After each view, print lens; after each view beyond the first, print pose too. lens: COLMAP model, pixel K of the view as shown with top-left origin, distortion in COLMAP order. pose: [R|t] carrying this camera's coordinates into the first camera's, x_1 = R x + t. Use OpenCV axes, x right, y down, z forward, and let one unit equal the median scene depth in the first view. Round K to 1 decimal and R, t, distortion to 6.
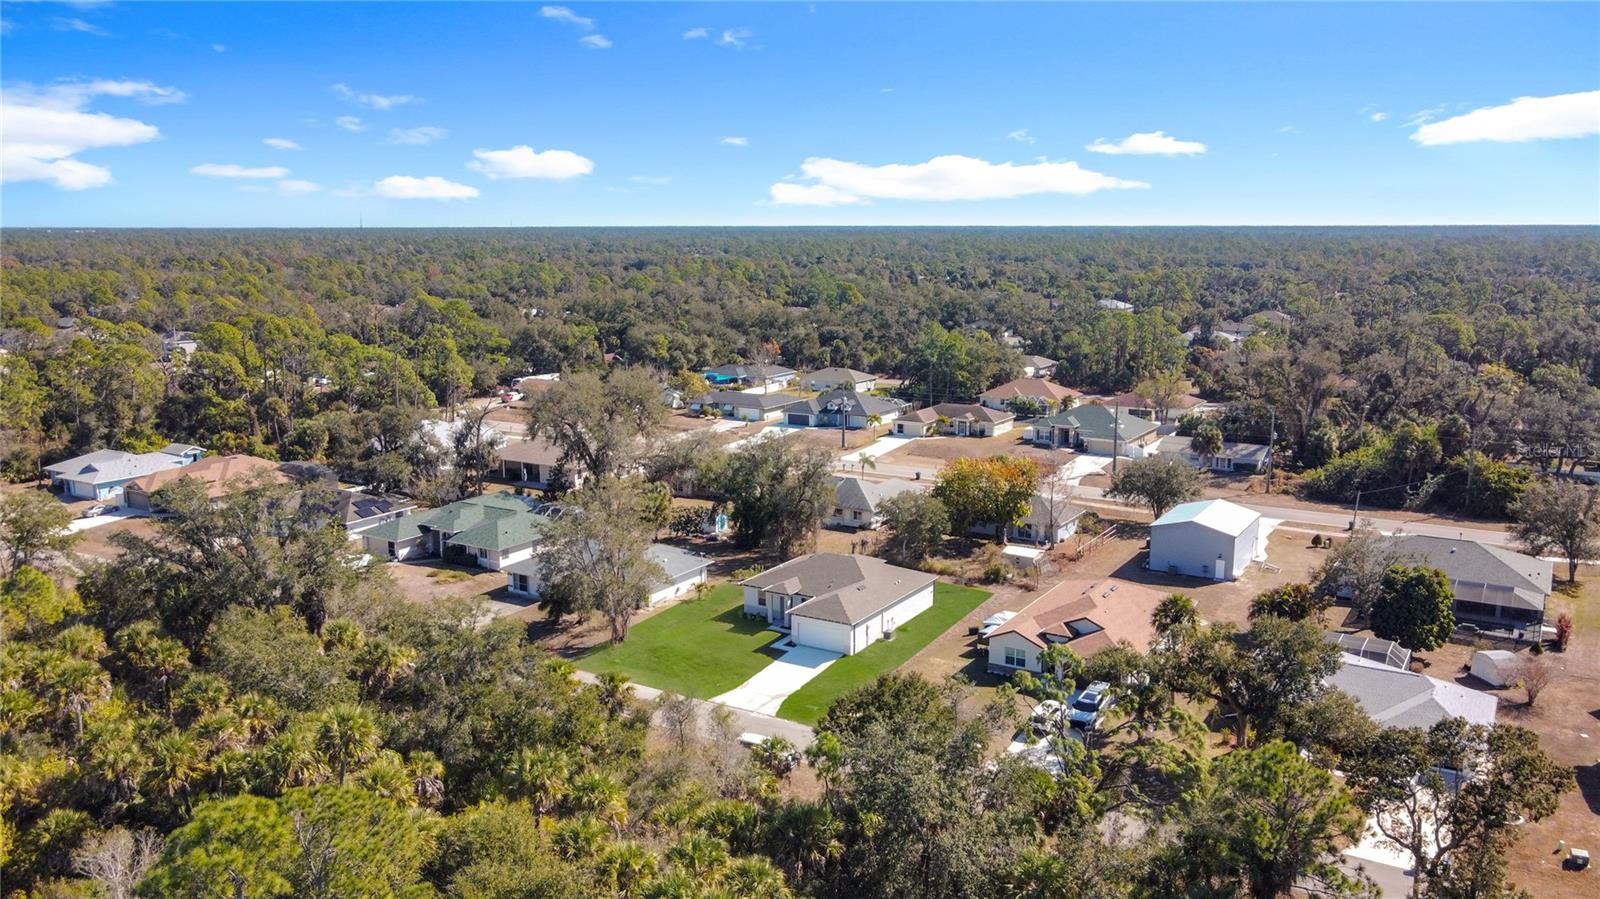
lens RADIAL K [[1200.3, 0, 800.0], [0, 1200.3, 449.5], [0, 0, 1]] dist [0.008918, 0.003333]
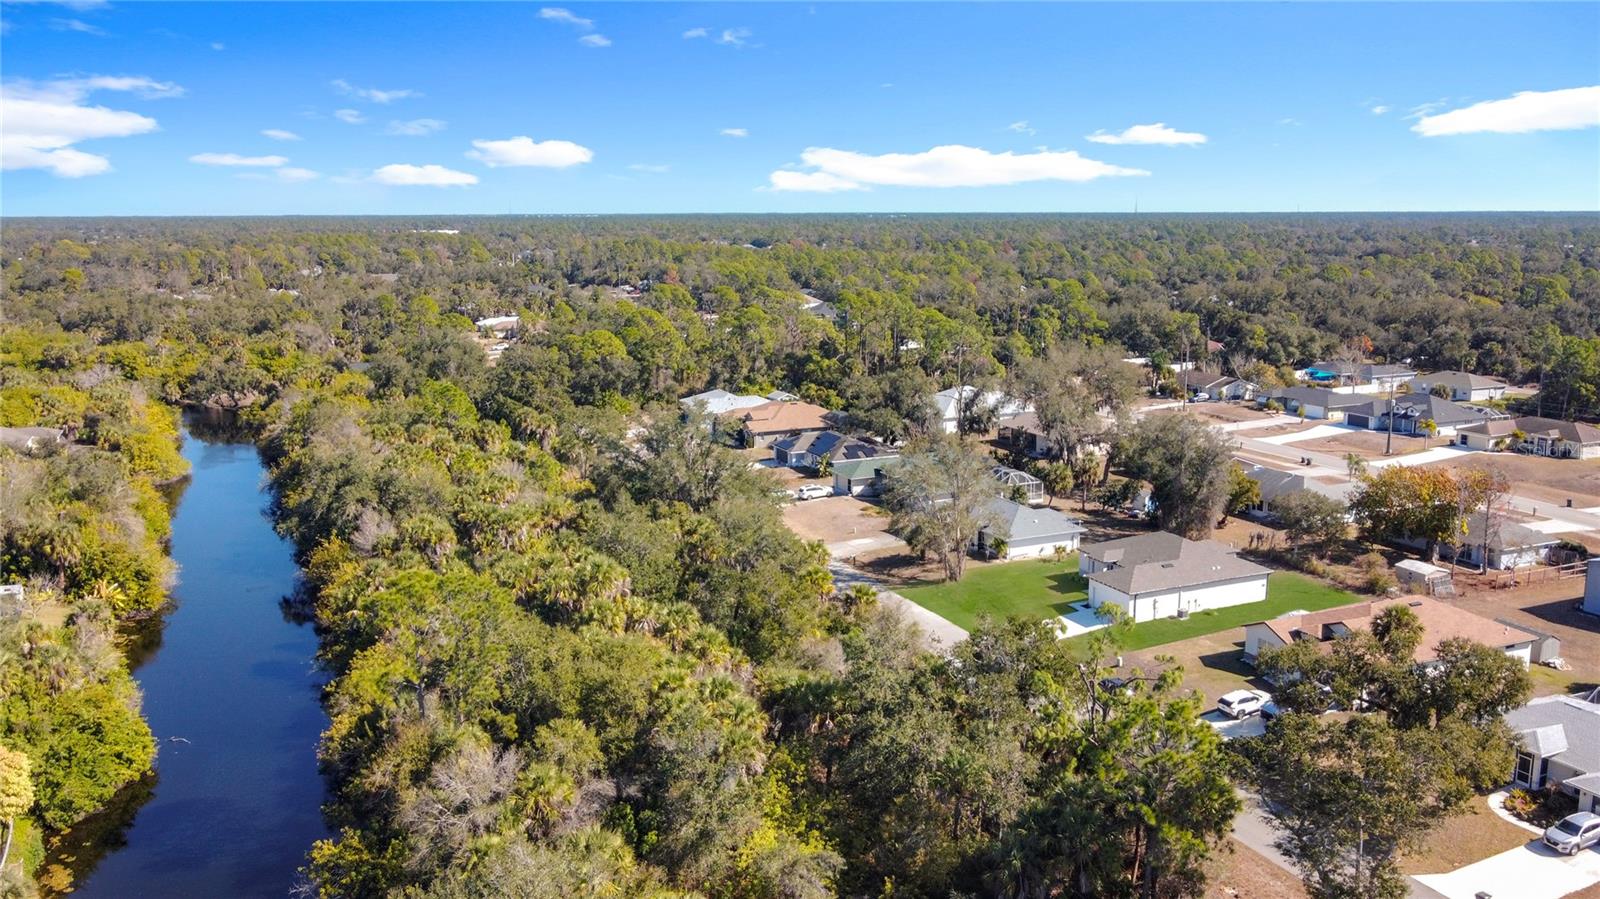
lens RADIAL K [[1200.3, 0, 800.0], [0, 1200.3, 449.5], [0, 0, 1]] dist [0.008918, 0.003333]
pose [[0.843672, 0.105726, -0.526345, 0.220665], [-0.100019, 0.994206, 0.039384, 0.005980], [0.527459, 0.019417, 0.849359, -0.024167]]
